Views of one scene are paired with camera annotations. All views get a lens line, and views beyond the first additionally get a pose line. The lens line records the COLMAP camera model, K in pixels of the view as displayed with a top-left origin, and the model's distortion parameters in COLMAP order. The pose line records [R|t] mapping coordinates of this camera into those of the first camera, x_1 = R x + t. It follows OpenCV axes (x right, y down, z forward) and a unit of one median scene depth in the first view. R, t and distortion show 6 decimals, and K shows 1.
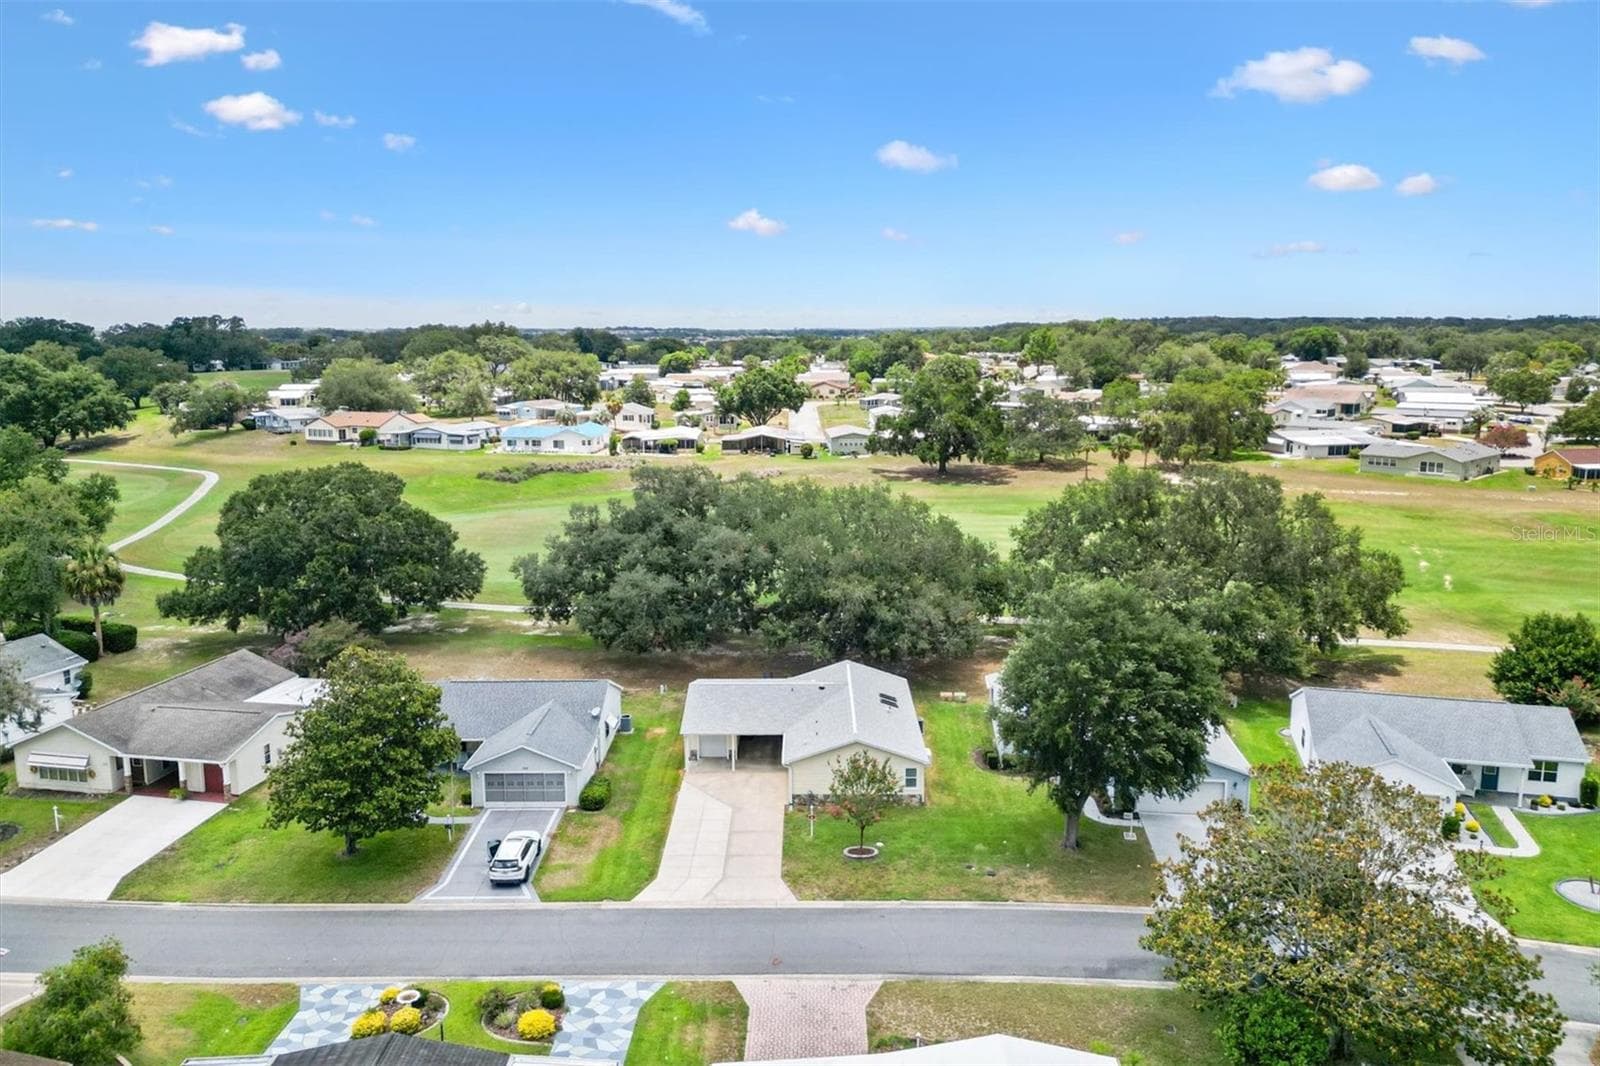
lens RADIAL K [[1169.9, 0, 800.0], [0, 1169.9, 533.0], [0, 0, 1]] dist [0.094118, -0.001165]
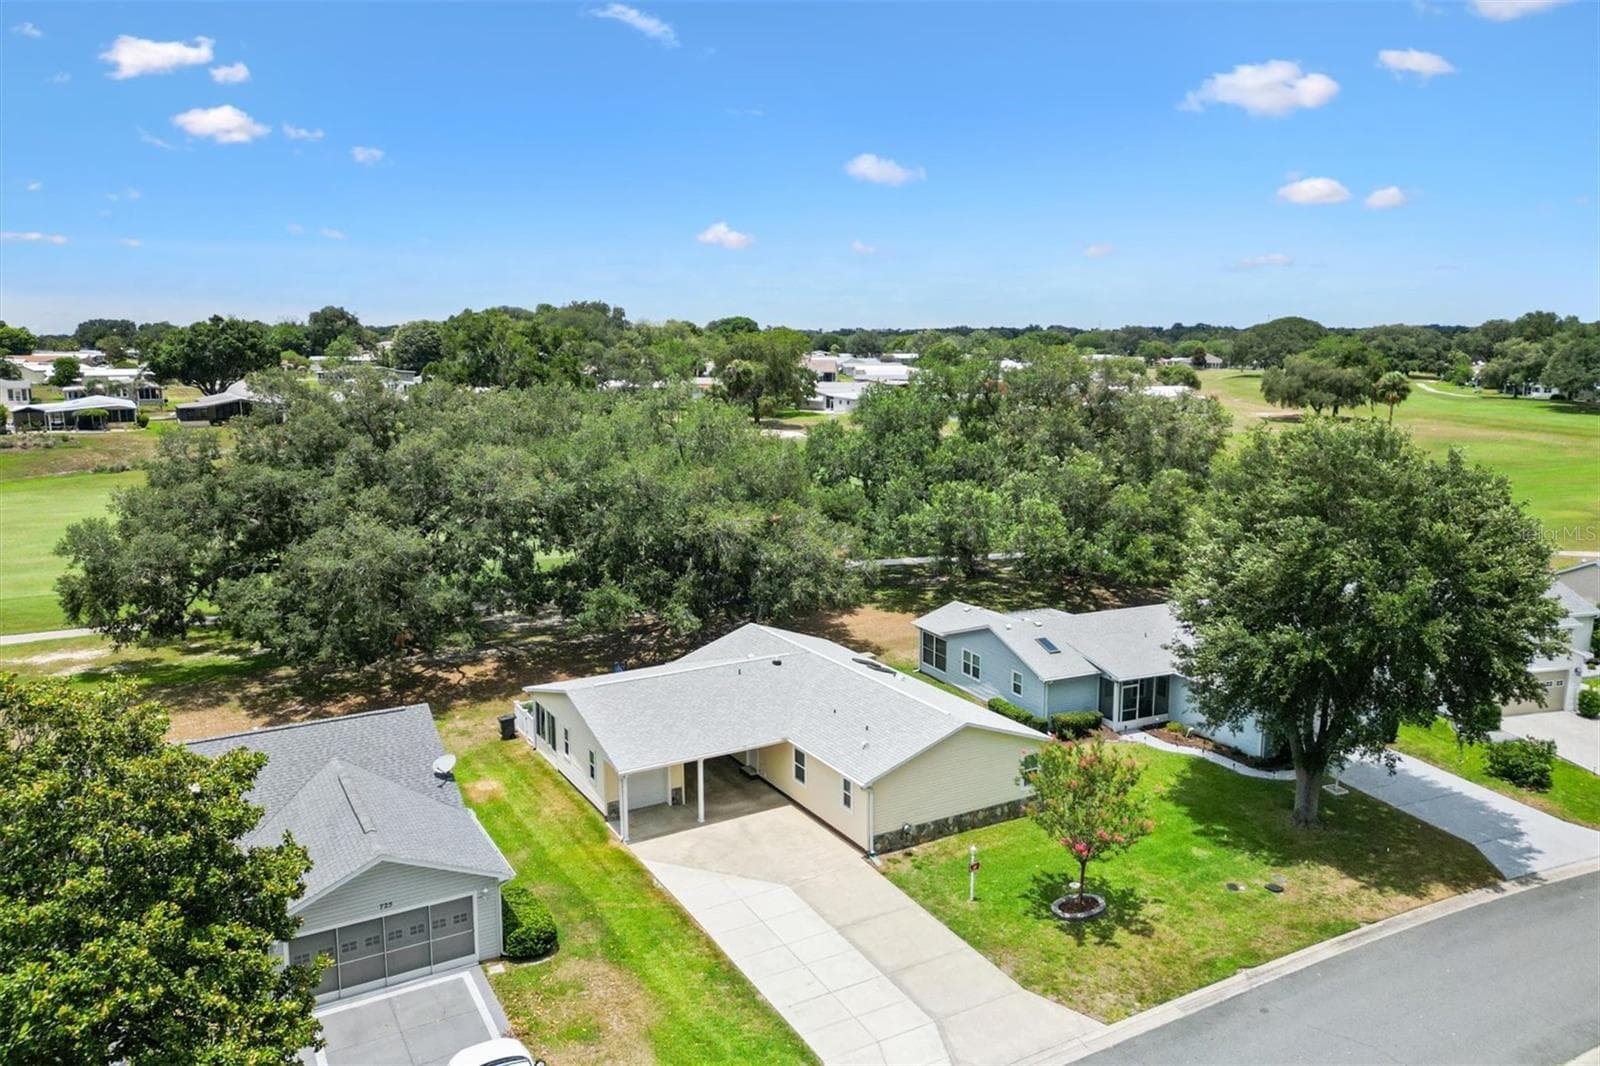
lens RADIAL K [[1169.9, 0, 800.0], [0, 1169.9, 533.0], [0, 0, 1]] dist [0.094118, -0.001165]
pose [[0.864131, -0.086766, 0.495731, -0.308721], [0.093470, 0.995558, 0.011317, 0.065937], [-0.494511, 0.036557, 0.868402, 0.514379]]
